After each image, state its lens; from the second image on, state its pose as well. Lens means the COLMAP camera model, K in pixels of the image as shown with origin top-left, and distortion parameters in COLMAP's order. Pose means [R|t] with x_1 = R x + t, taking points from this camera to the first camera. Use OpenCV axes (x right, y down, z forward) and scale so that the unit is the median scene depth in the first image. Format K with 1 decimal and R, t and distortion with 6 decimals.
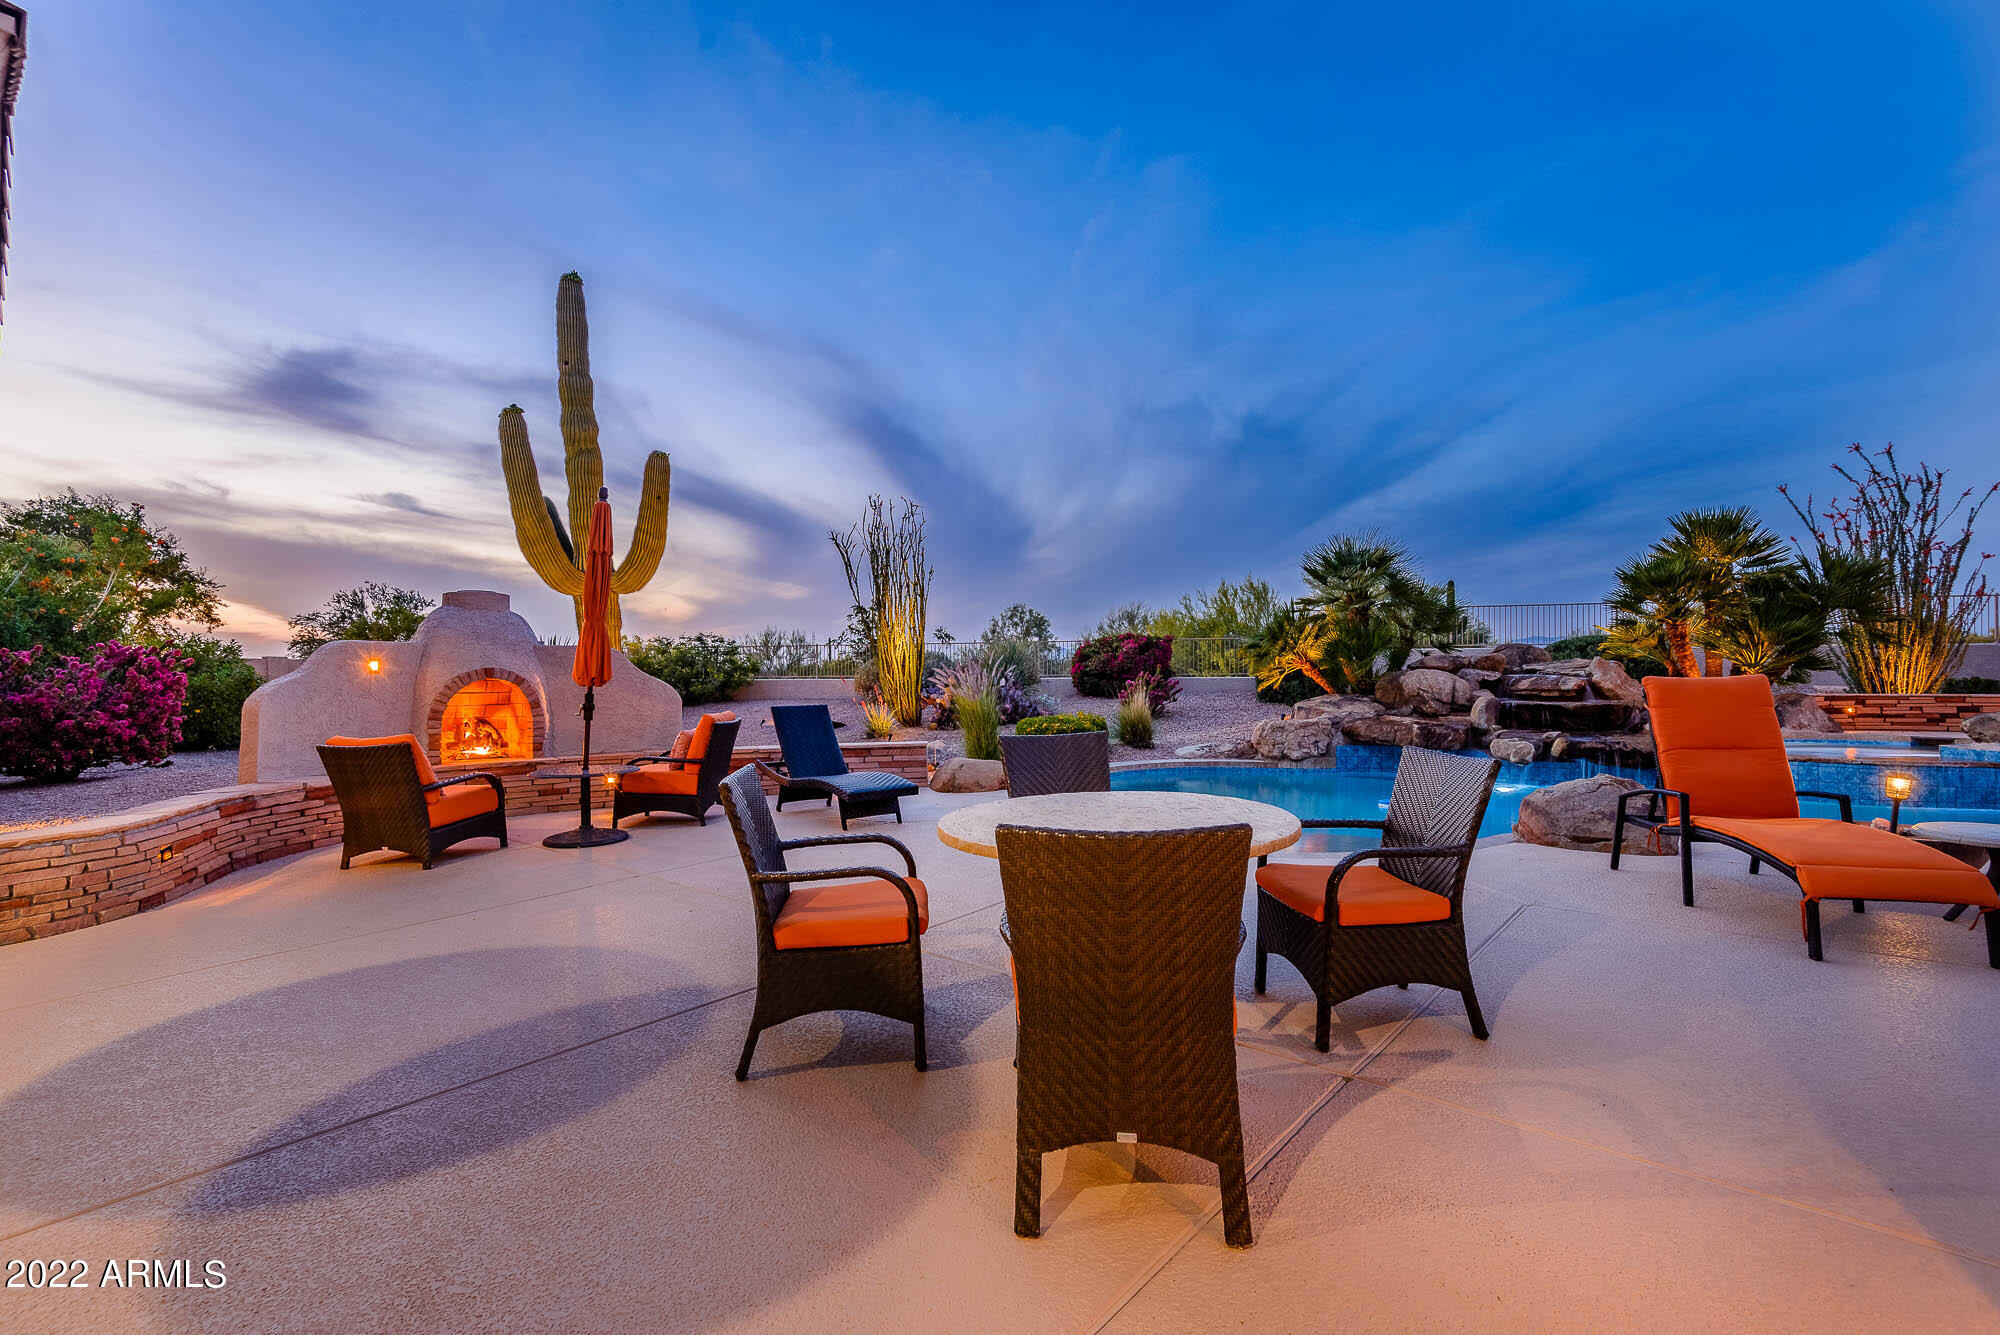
lens RADIAL K [[968.6, 0, 1000.0], [0, 968.6, 667.5], [0, 0, 1]] dist [0.004557, 0.000786]
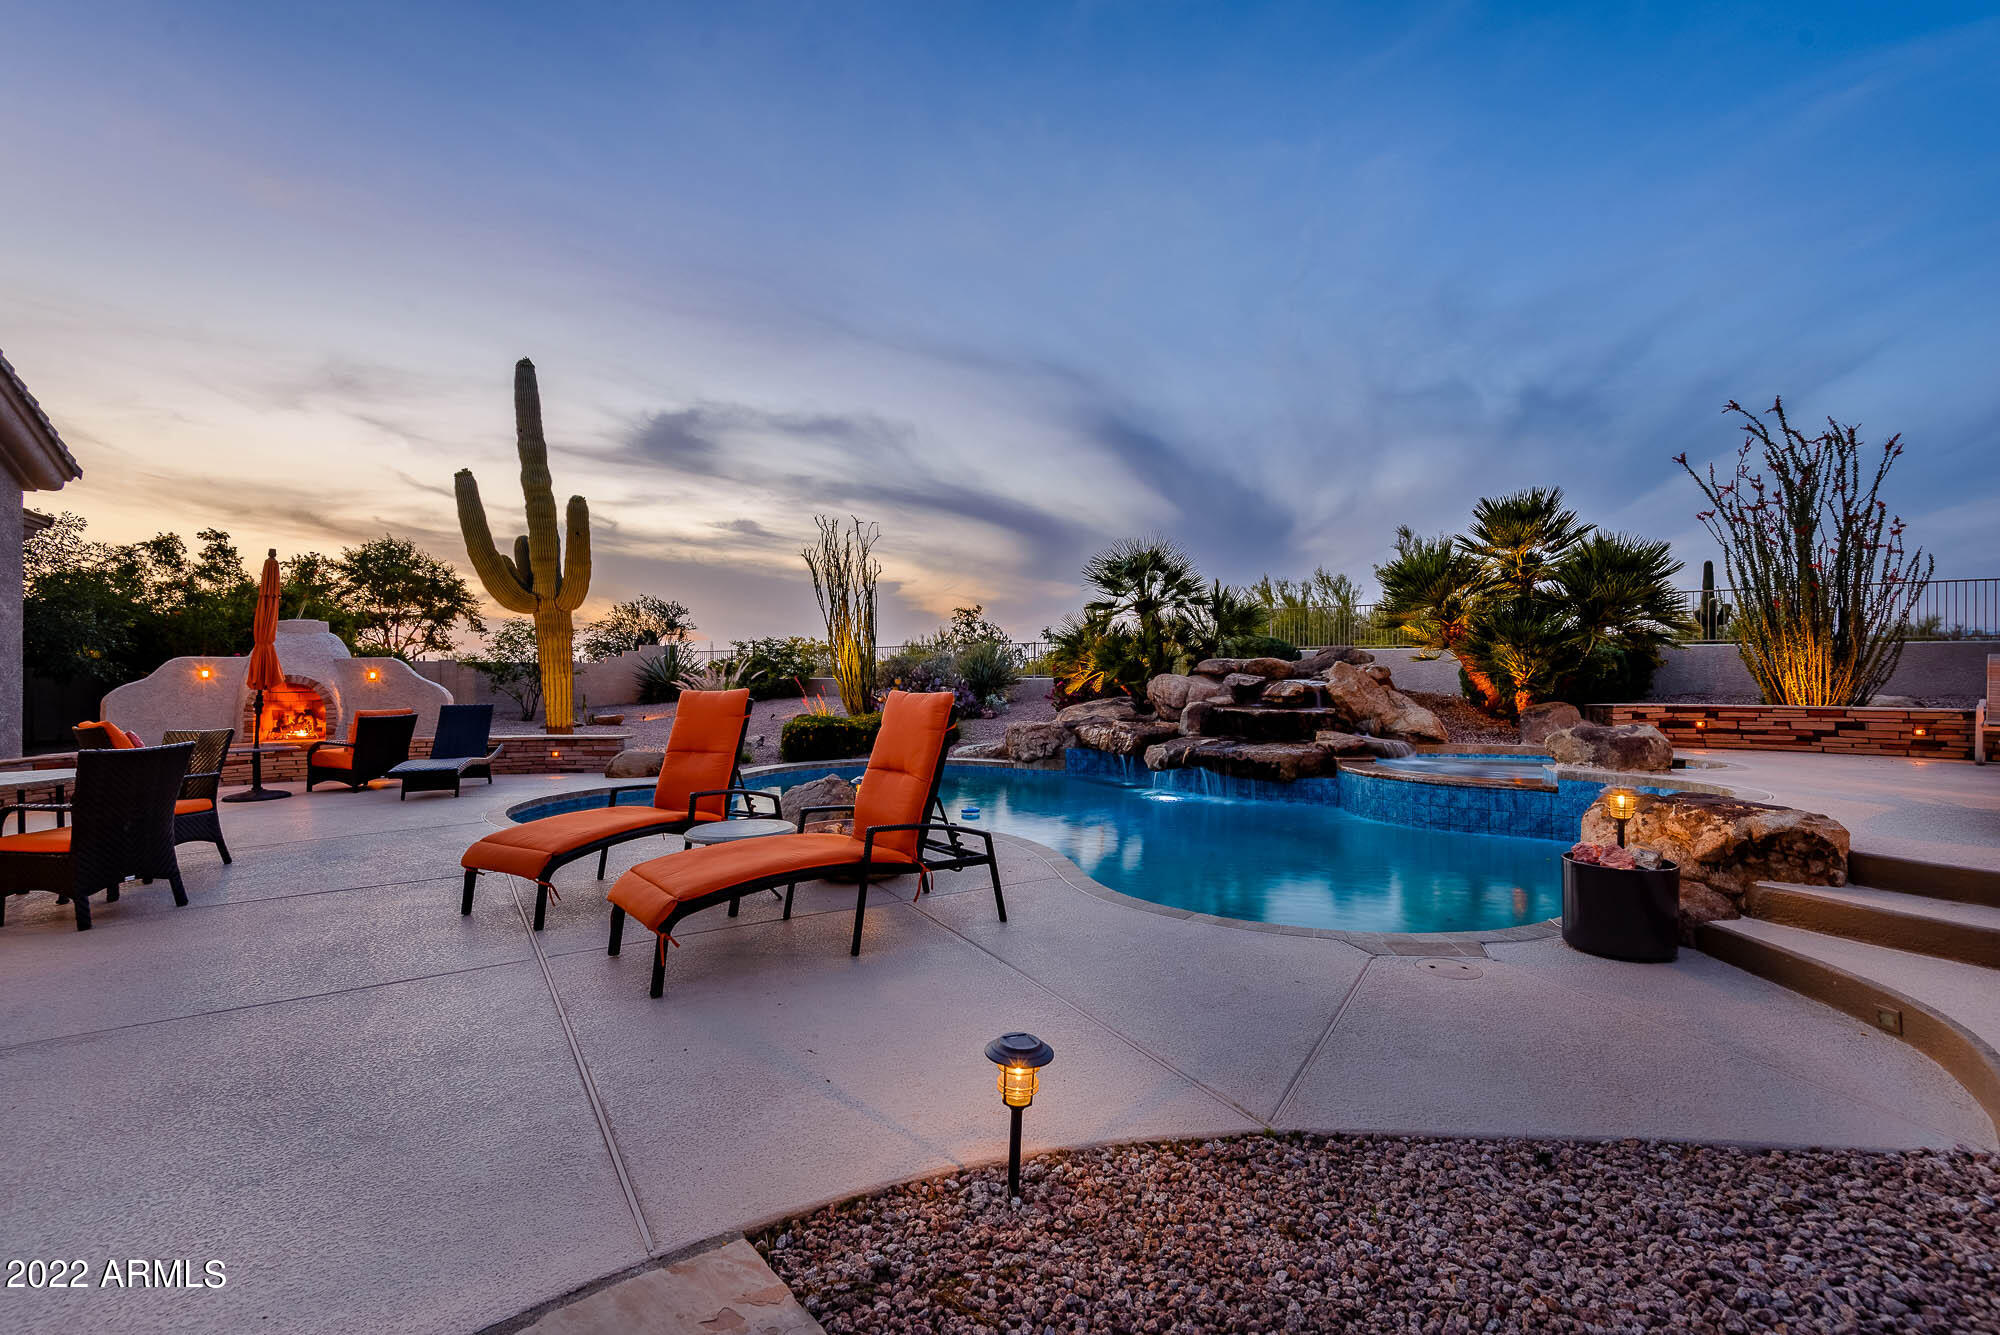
lens RADIAL K [[902.8, 0, 1001.1], [0, 902.8, 671.2], [0, 0, 1]] dist [-0.001593, -0.001050]
pose [[0.947022, 0.002417, -0.321161, 0.564003], [0.002215, 0.999899, 0.014057, -0.013686], [0.321162, -0.014024, 0.946920, 0.077759]]
